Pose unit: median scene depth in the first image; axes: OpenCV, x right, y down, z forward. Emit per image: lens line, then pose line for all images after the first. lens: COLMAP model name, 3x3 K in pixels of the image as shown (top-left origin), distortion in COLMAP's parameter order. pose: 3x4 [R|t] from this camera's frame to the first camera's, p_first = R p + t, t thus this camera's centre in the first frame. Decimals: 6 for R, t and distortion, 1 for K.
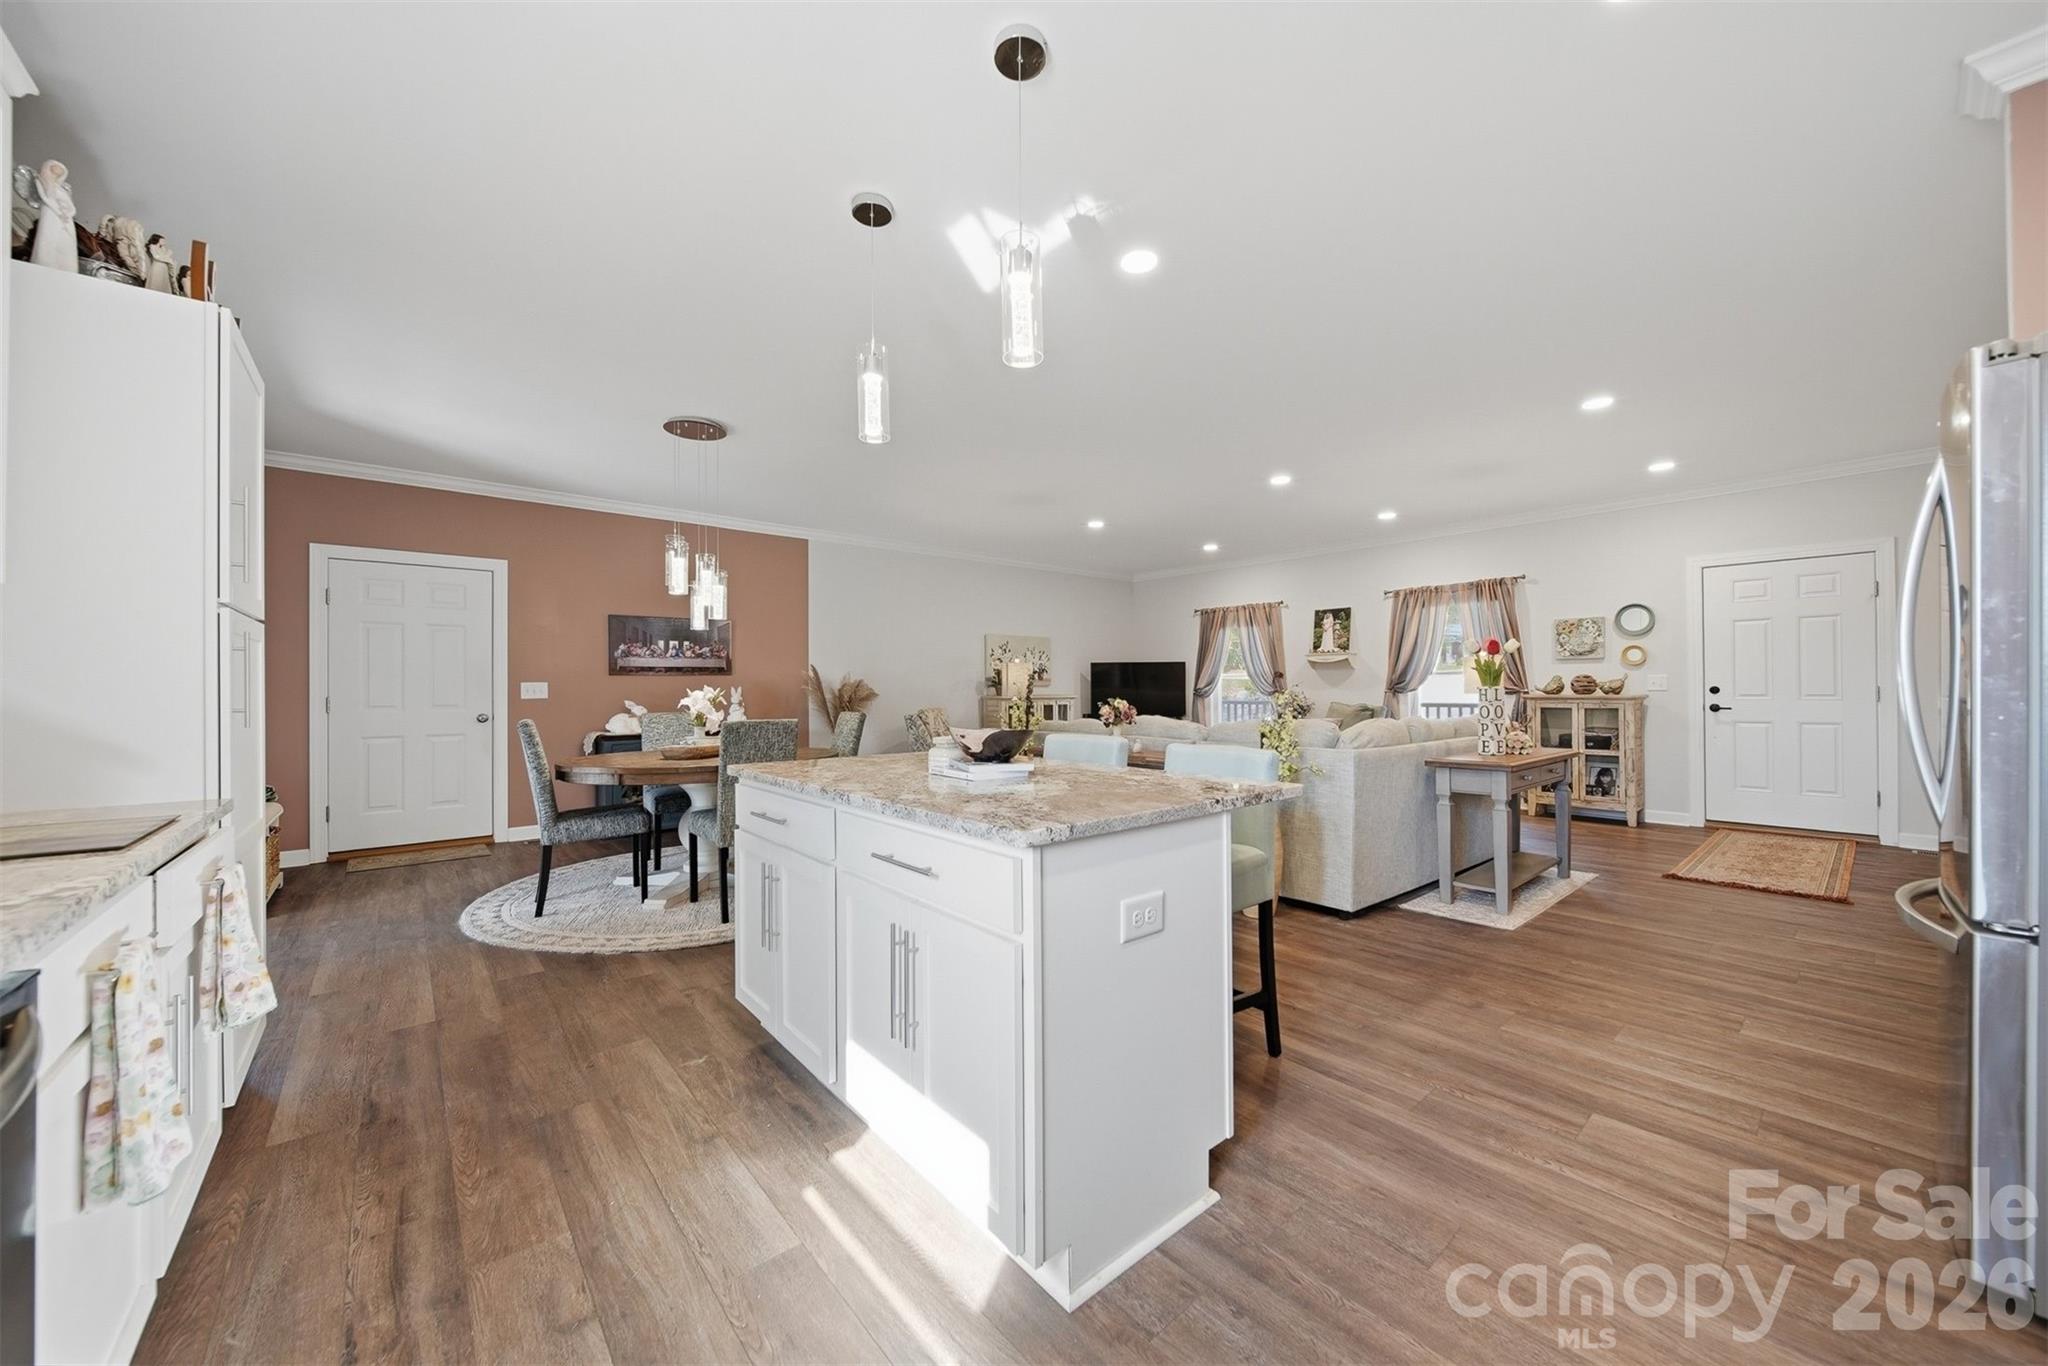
lens RADIAL K [[729.2, 0, 1018.9], [0, 729.2, 683.1], [0, 0, 1]] dist [0.000750, -0.001155]
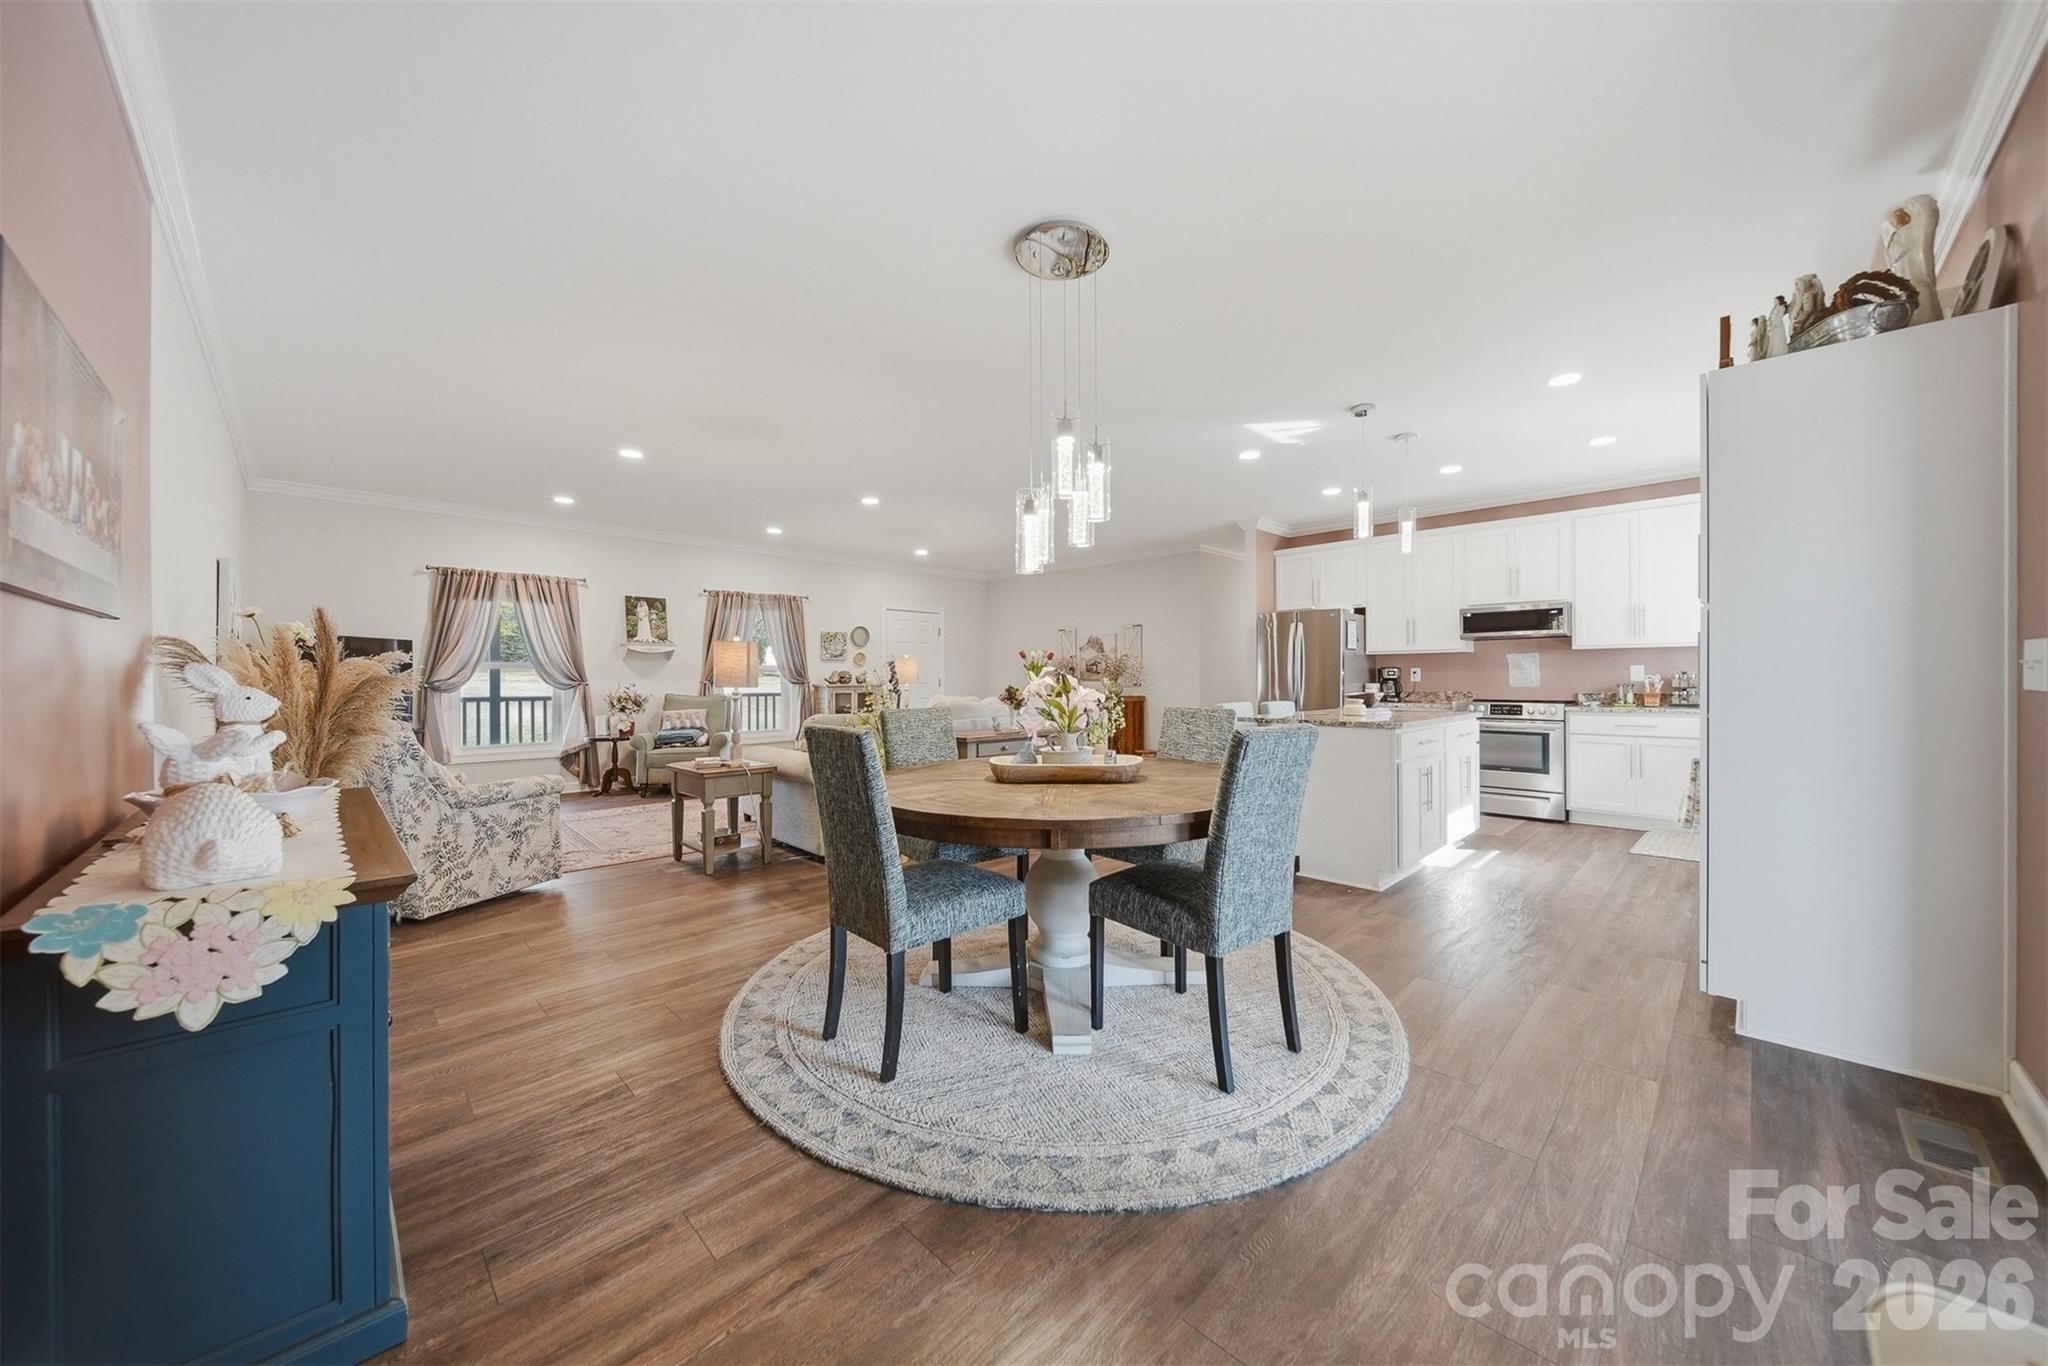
lens RADIAL K [[729.2, 0, 1016.0], [0, 729.2, 677.2], [0, 0, 1]] dist [0.000750, -0.001155]
pose [[-0.076688, 0.007837, 0.997024, -0.723615], [-0.003861, 0.999959, -0.008157, 0.012109], [-0.997048, -0.004475, -0.076654, 0.744251]]
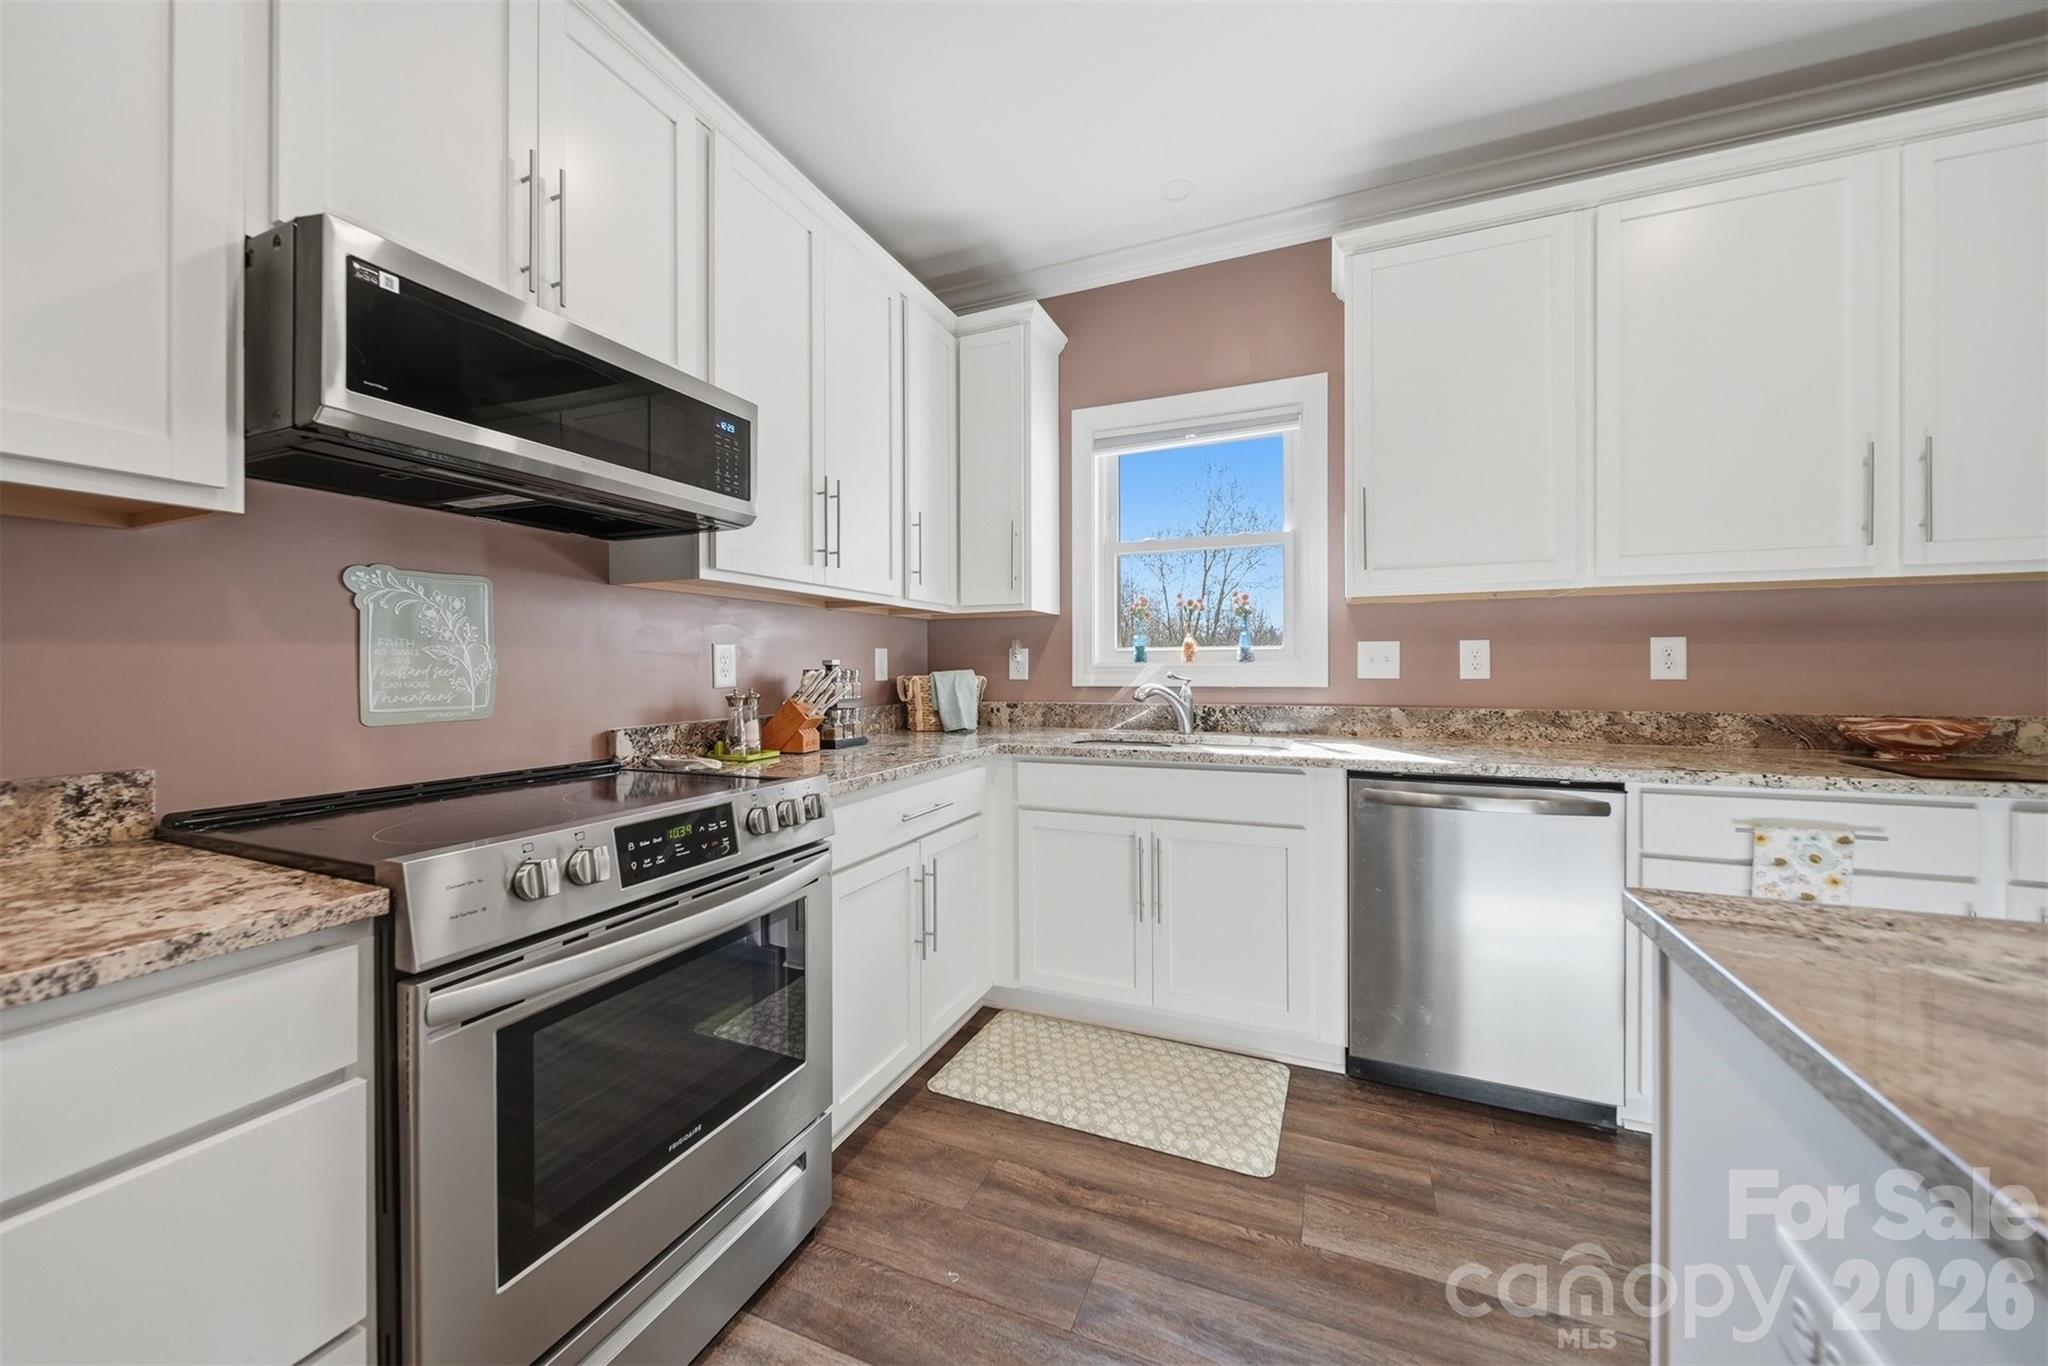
lens RADIAL K [[729.2, 0, 1023.1], [0, 729.2, 668.9], [0, 0, 1]] dist [0.000750, -0.001155]
pose [[-0.892326, 0.010994, -0.451259, 0.148293], [0.015272, 0.999866, -0.005840, 0.002344], [0.451134, -0.012103, -0.892374, 0.262681]]
